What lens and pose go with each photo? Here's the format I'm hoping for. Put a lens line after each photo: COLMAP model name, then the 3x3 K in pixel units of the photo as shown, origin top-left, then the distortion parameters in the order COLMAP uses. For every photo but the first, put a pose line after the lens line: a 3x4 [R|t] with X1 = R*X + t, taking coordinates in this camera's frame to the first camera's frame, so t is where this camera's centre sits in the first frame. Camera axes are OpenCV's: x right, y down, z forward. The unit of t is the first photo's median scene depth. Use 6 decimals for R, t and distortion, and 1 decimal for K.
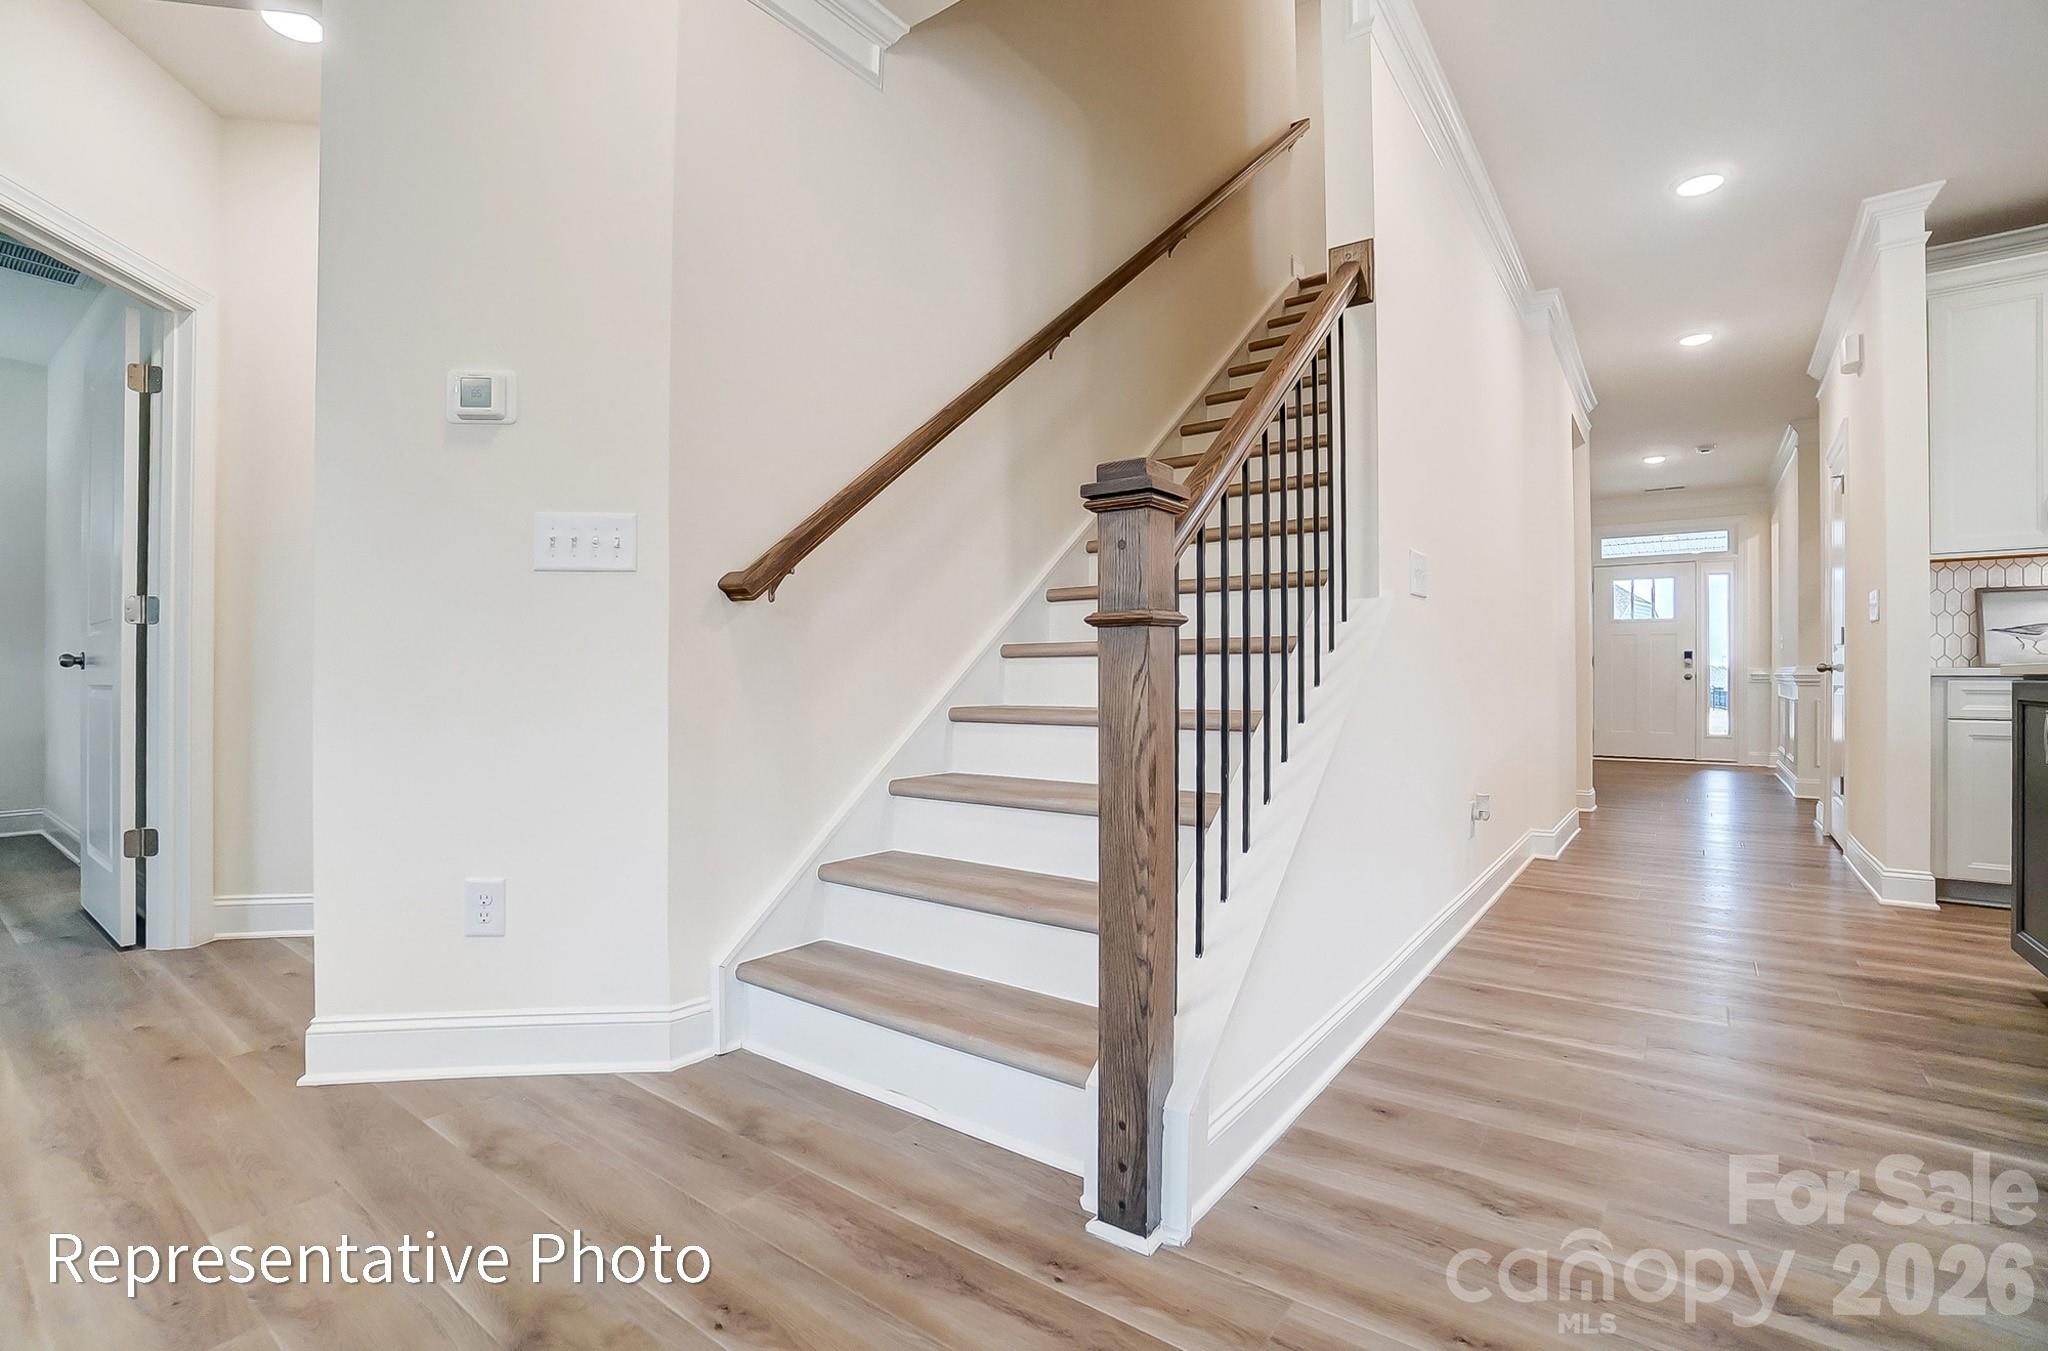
lens RADIAL K [[937.3, 0, 1022.8], [0, 937.3, 666.8], [0, 0, 1]] dist [-0.059361, 0.020161]
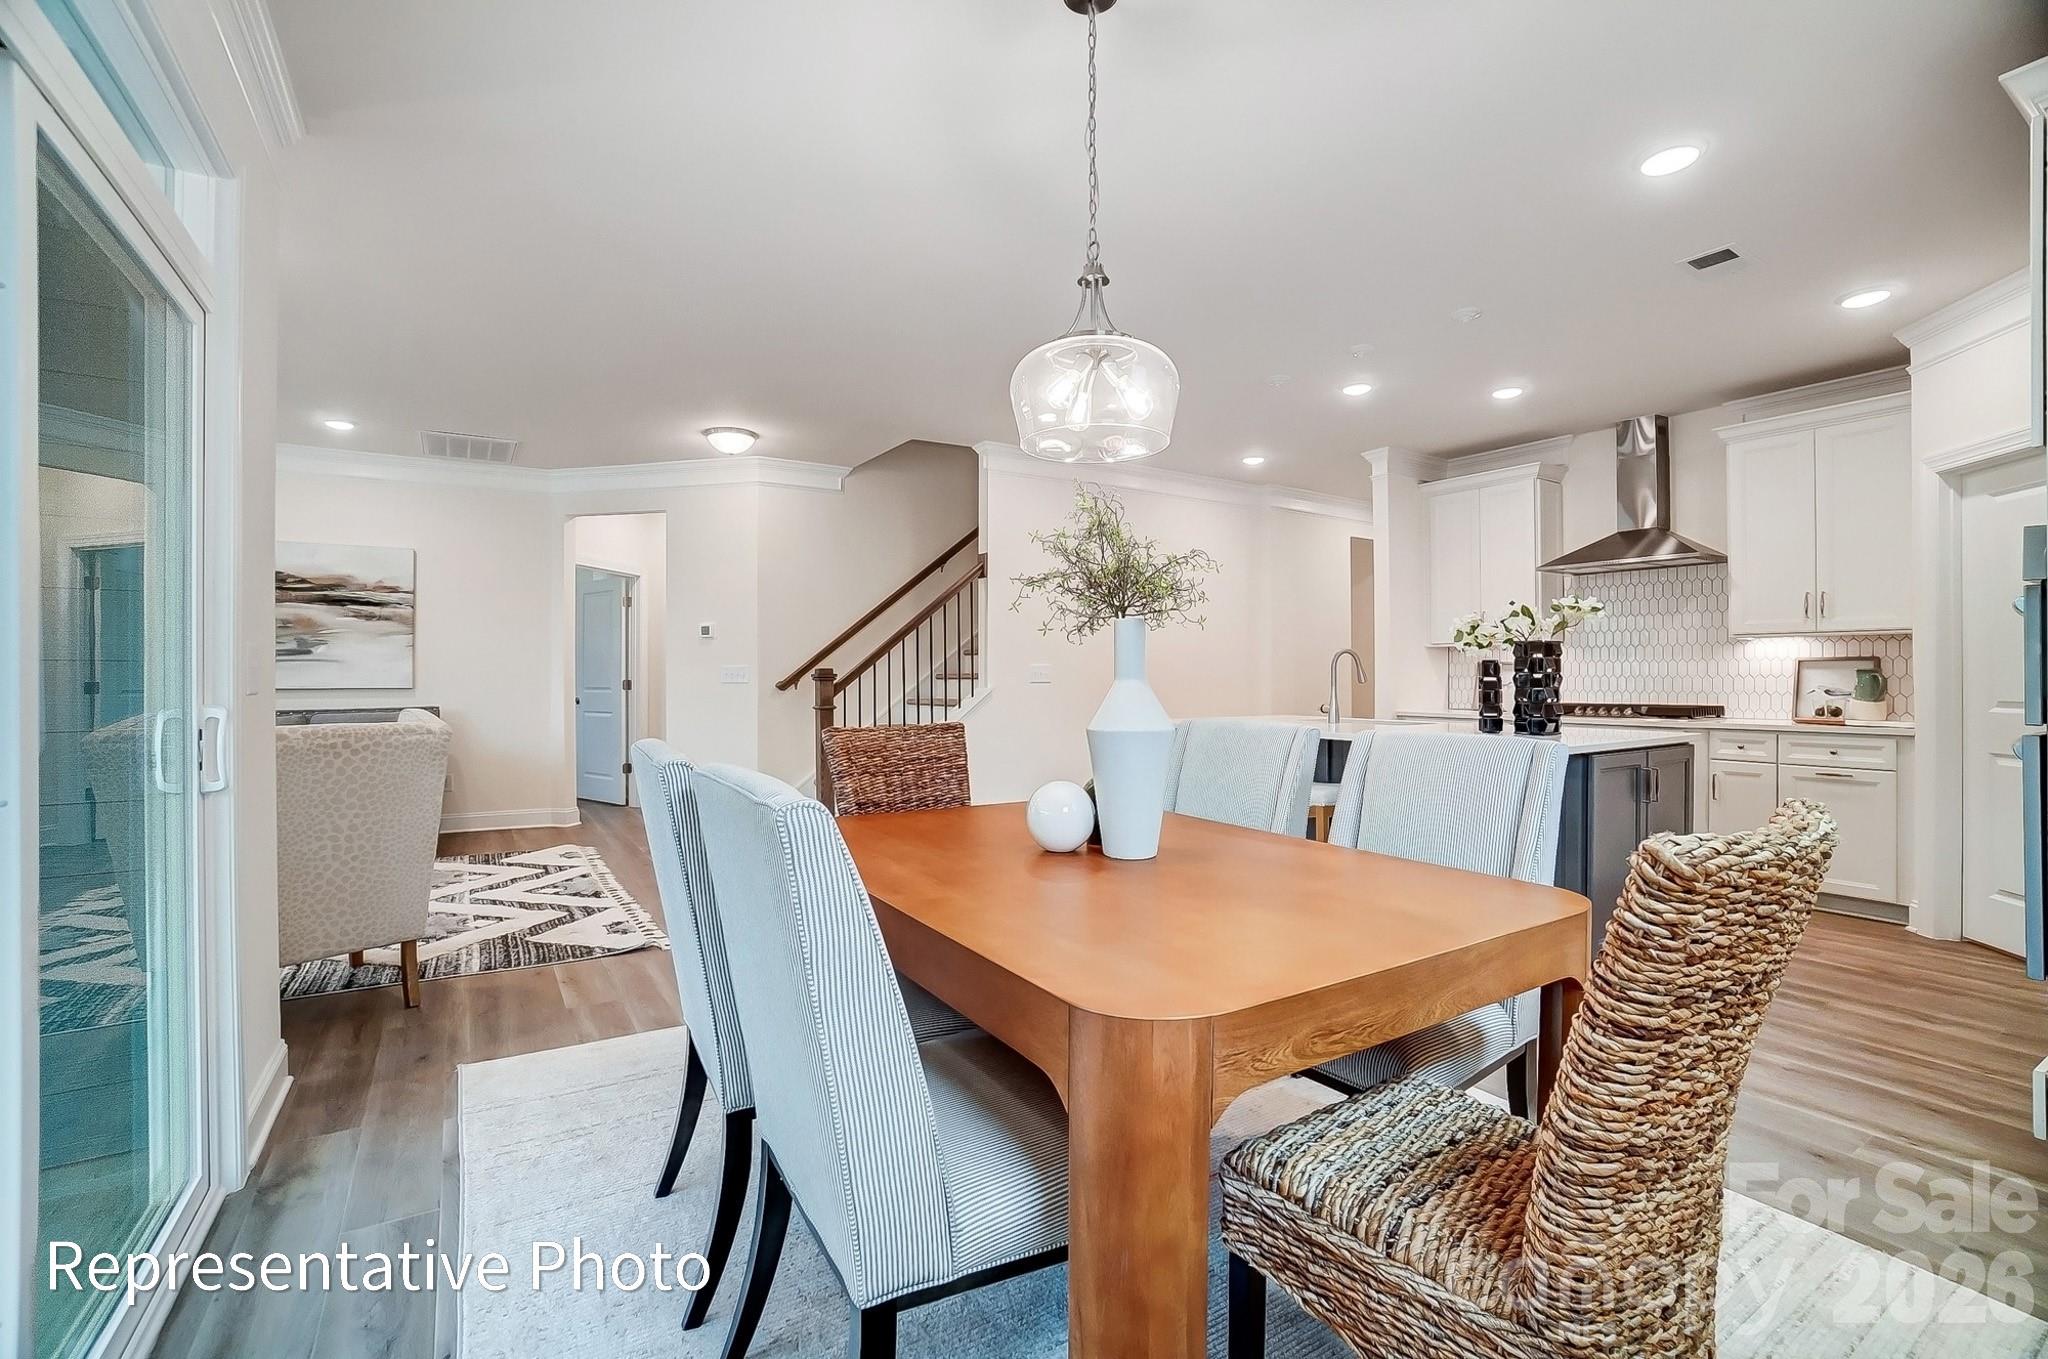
lens RADIAL K [[912.6, 0, 1028.1], [0, 912.6, 669.6], [0, 0, 1]] dist [-0.050303, -0.000152]
pose [[0.936181, 0.000072, -0.351520, 0.765892], [0.001268, 0.999993, 0.003582, -0.069384], [0.351517, -0.003799, 0.936174, -0.773429]]
